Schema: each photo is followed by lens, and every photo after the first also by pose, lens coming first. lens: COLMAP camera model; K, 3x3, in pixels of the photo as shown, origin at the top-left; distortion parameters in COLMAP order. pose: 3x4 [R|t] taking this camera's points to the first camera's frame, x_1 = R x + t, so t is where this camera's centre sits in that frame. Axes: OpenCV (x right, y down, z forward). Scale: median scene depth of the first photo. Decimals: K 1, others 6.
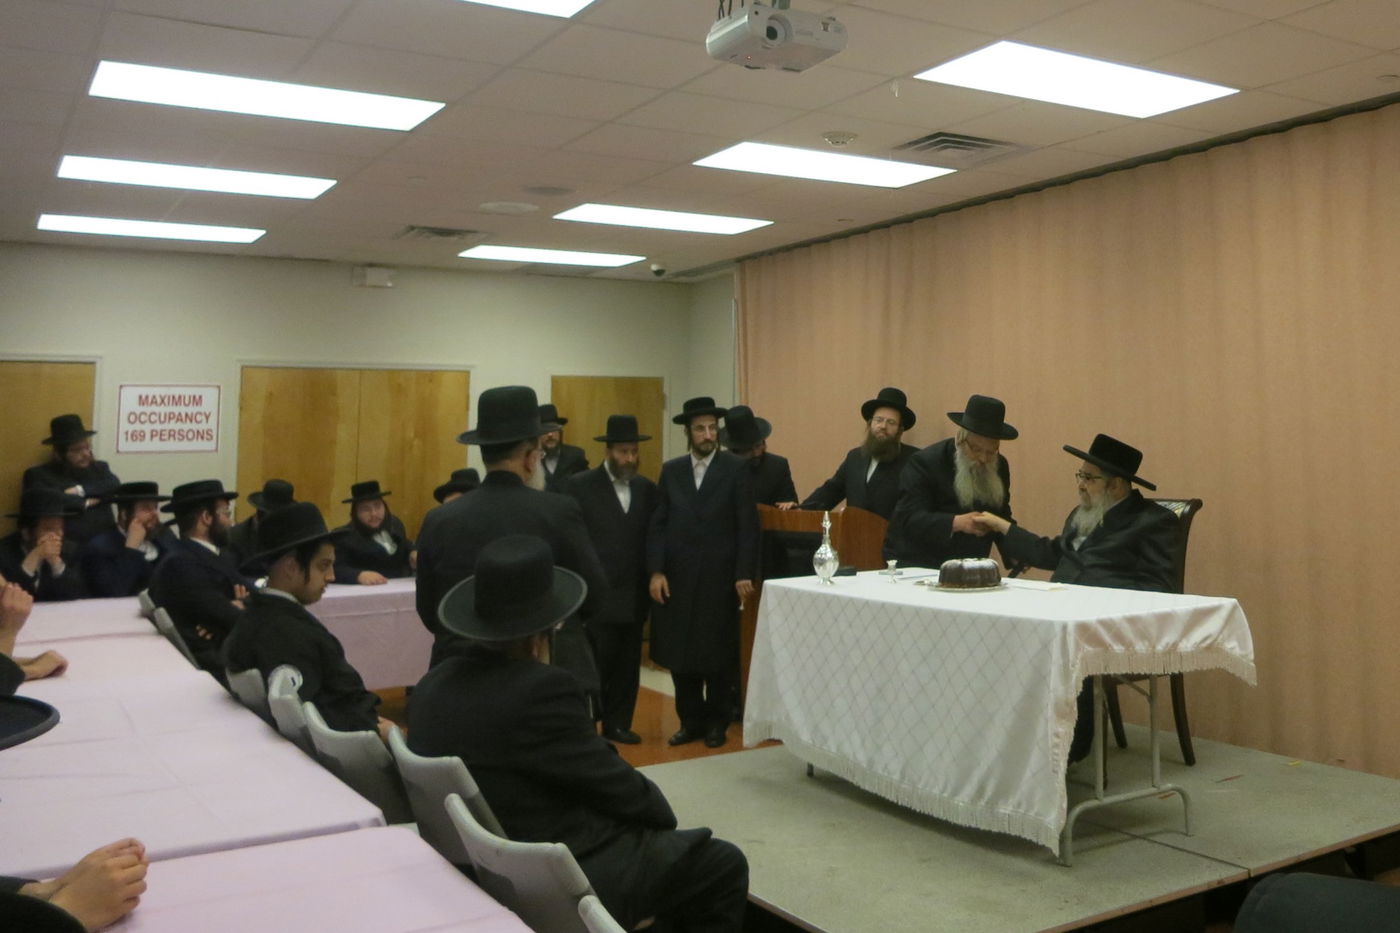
lens RADIAL K [[1395.8, 0, 967.8], [0, 1395.8, 249.1], [0, 0, 1]] dist [-0.038028, -0.007004]
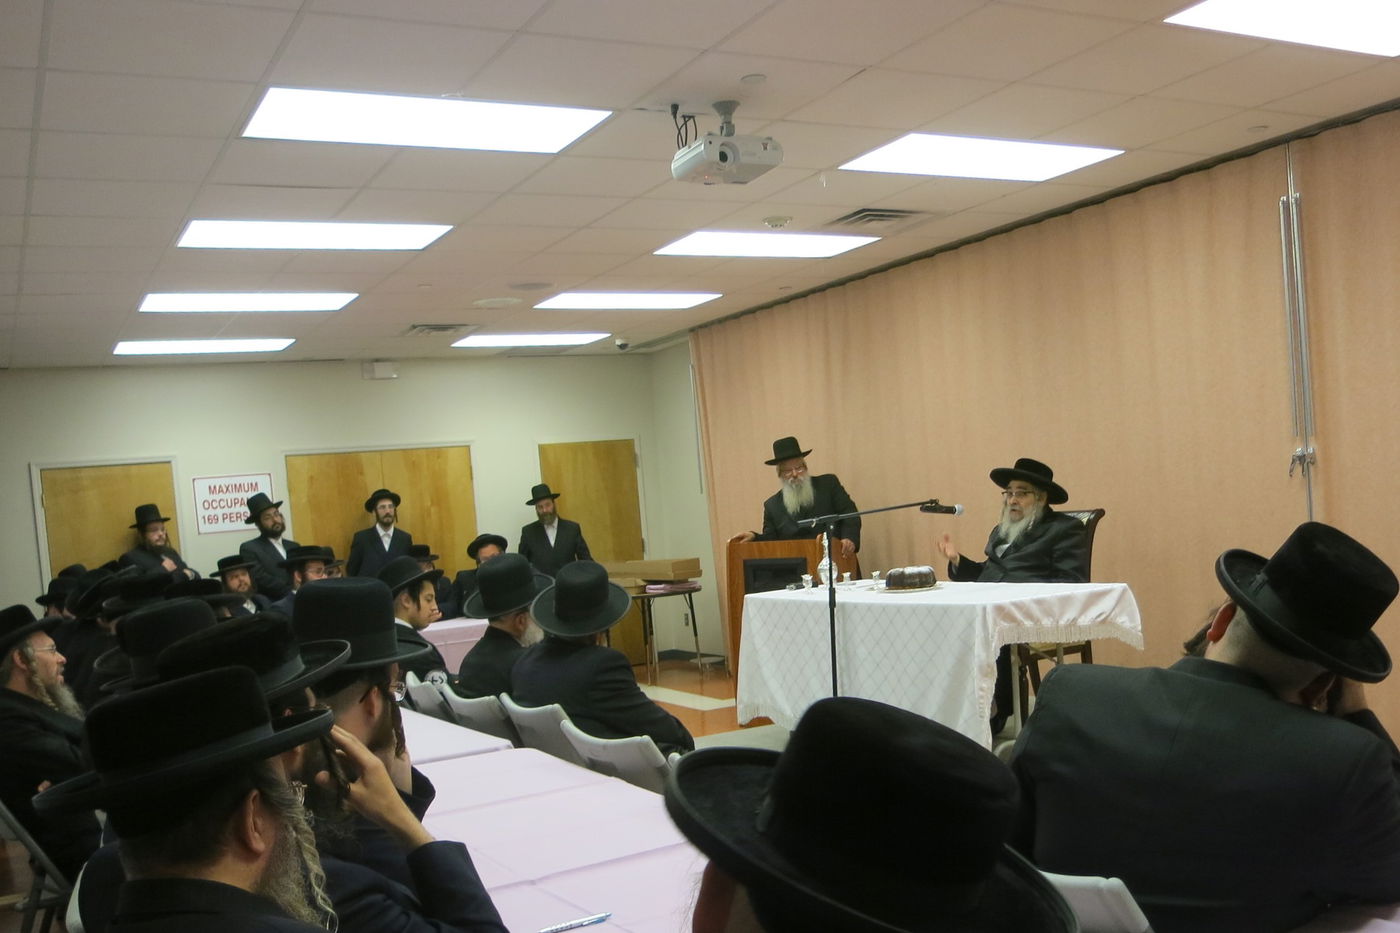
lens RADIAL K [[1367.4, 0, 725.2], [0, 1367.4, 576.5], [0, 0, 1]] dist [-0.041108, -0.000019]
pose [[0.988591, -0.054875, -0.140273, 0.008588], [0.081771, 0.977618, 0.193847, -0.015785], [0.126496, -0.203105, 0.970952, -0.185235]]
